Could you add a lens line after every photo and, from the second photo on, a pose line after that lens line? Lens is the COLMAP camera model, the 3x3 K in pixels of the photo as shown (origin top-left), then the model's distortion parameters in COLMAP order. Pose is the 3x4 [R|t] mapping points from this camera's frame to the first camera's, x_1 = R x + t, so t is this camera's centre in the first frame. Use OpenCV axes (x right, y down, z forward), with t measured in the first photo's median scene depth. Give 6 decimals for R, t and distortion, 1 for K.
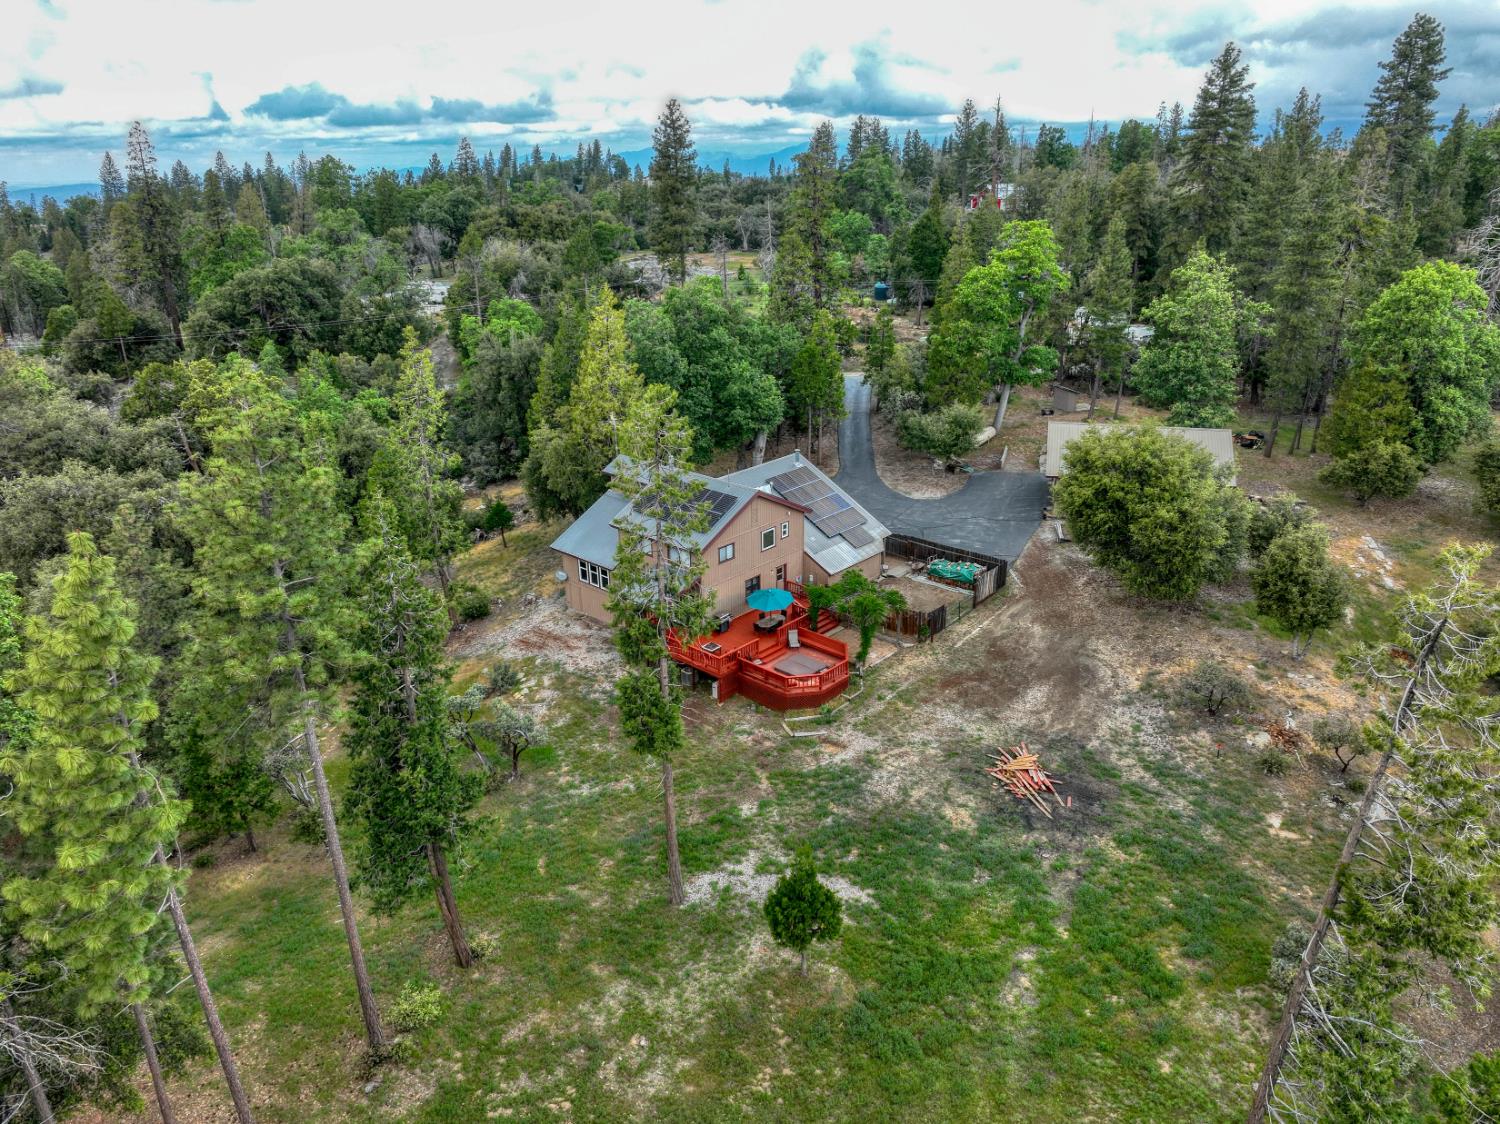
lens RADIAL K [[1063.8, 0, 758.4], [0, 1063.8, 531.5], [0, 0, 1]] dist [-0.001163, 0.014641]
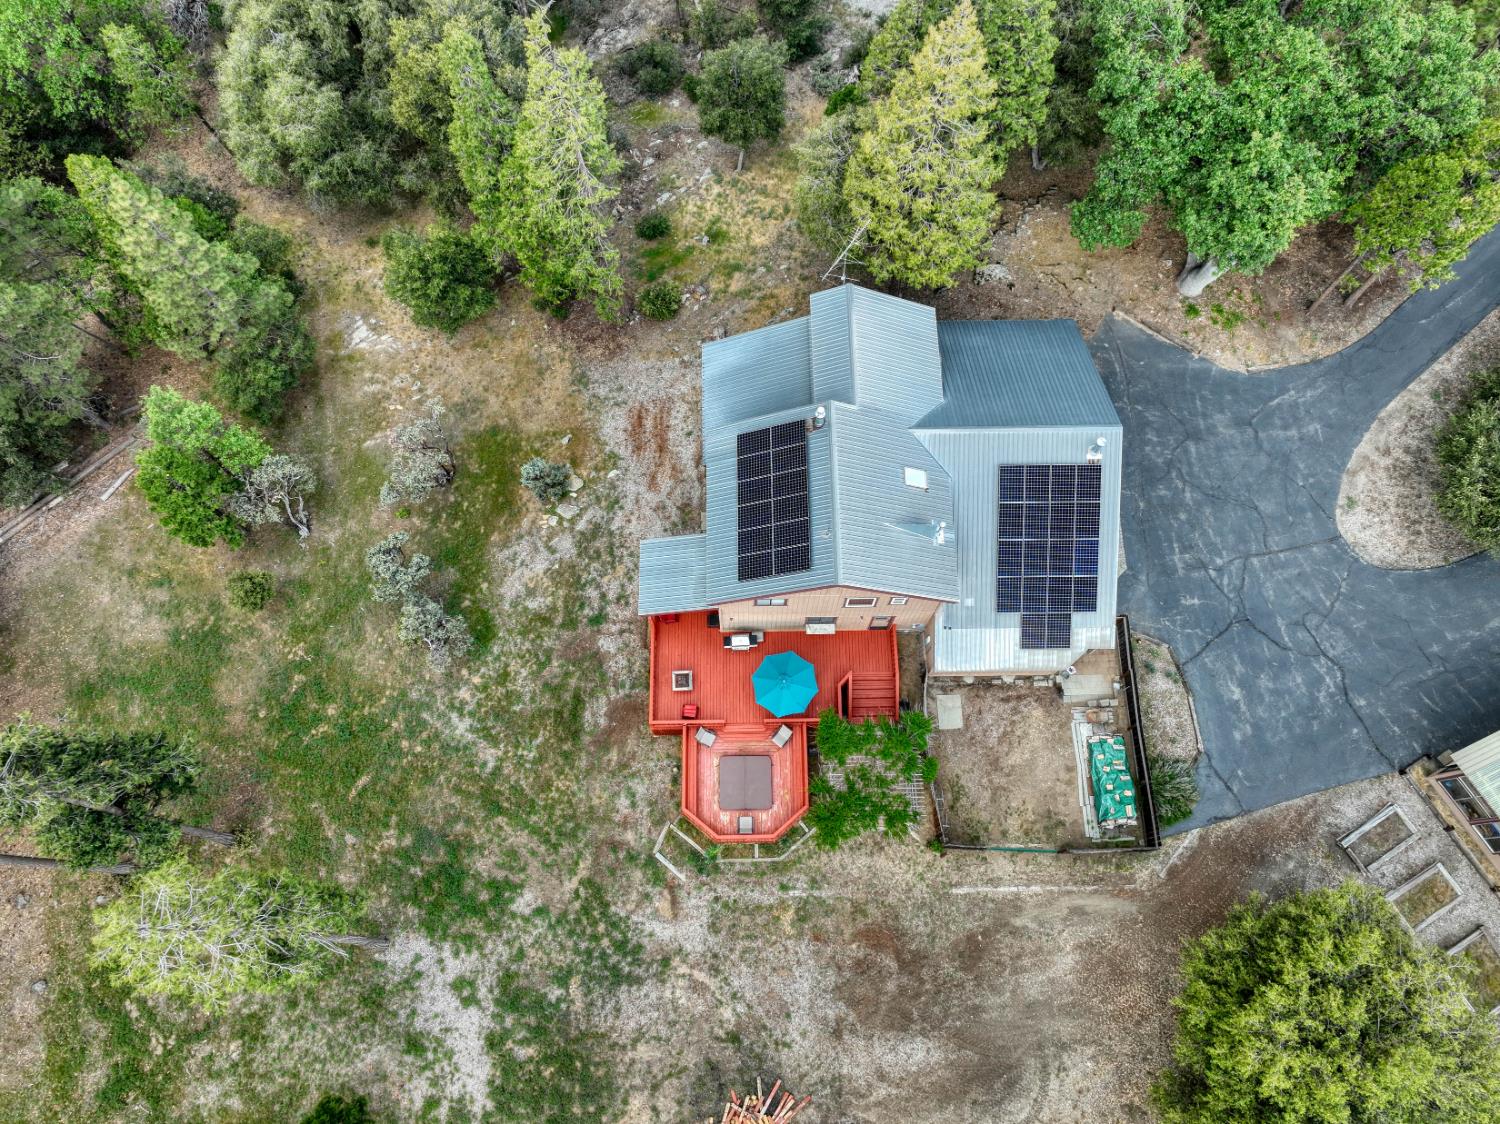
lens RADIAL K [[1063.8, 0, 754.7], [0, 1063.8, 558.7], [0, 0, 1]] dist [-0.001163, 0.014641]
pose [[0.679248, 0.699285, -0.222764, 0.109276], [-0.268424, 0.519212, 0.811399, -0.622319], [0.683060, -0.491346, 0.540378, 0.704280]]
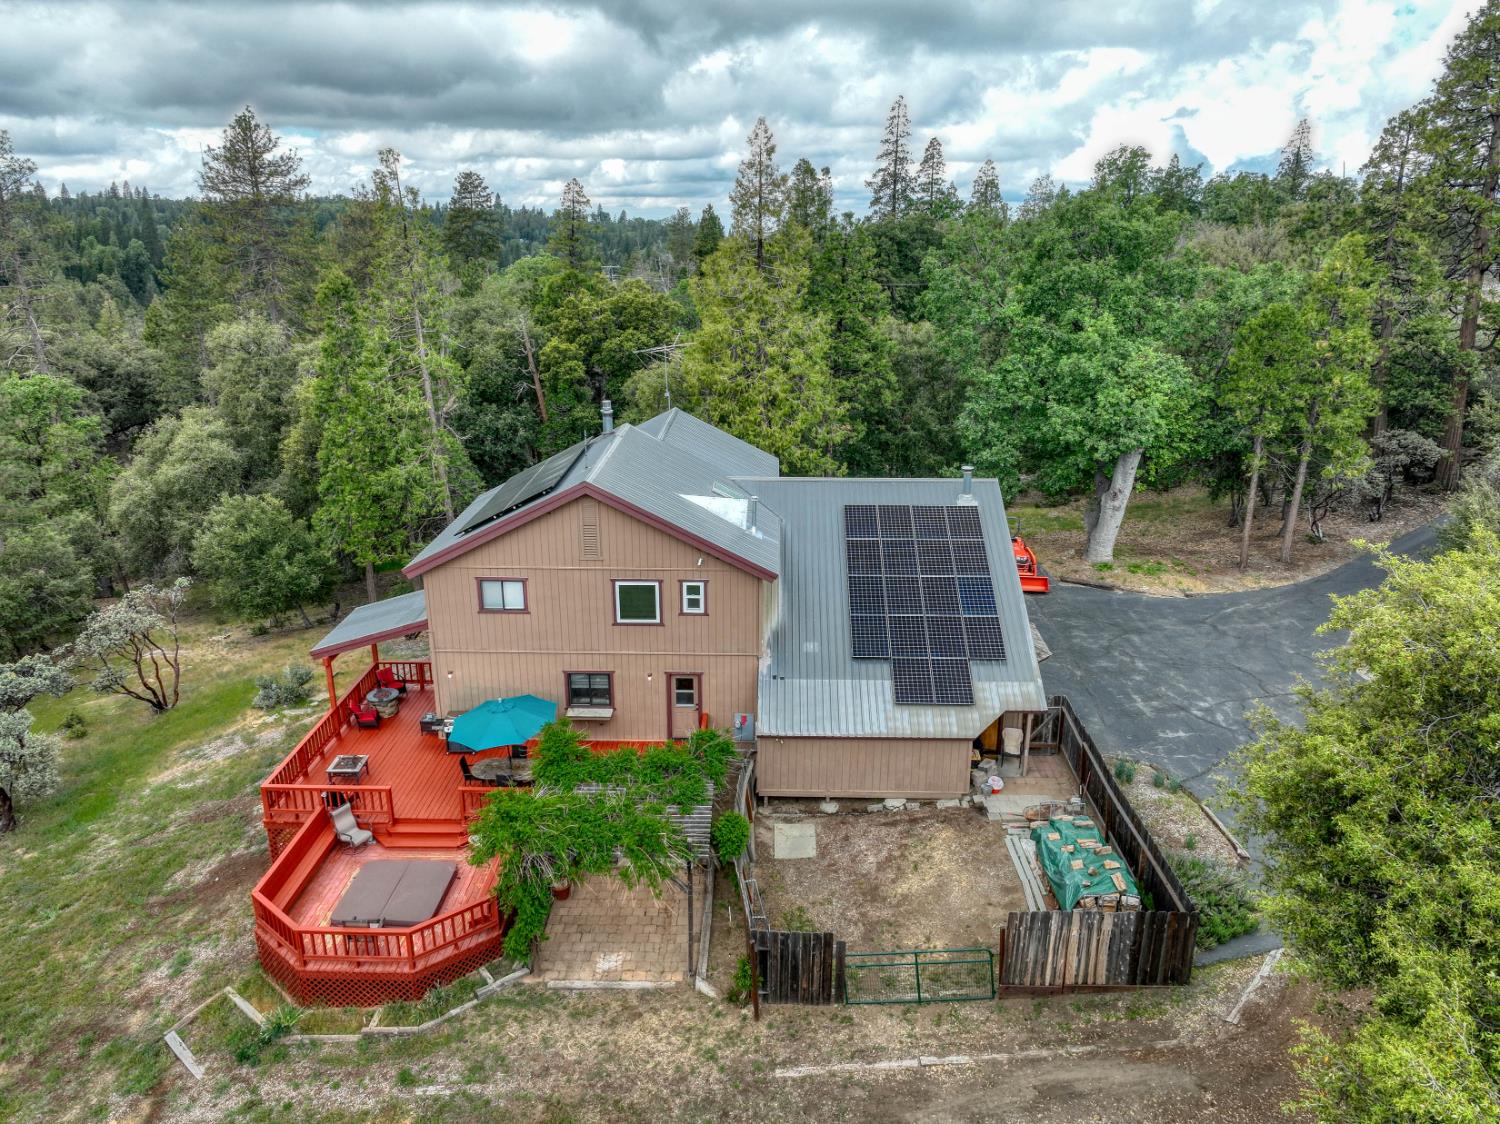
lens RADIAL K [[1063.8, 0, 769.3], [0, 1063.8, 548.3], [0, 0, 1]] dist [-0.001163, 0.014641]
pose [[0.658434, 0.243362, -0.712208, 0.419141], [-0.268255, 0.960017, 0.080038, -0.076776], [0.703210, 0.138354, 0.697391, 0.841536]]
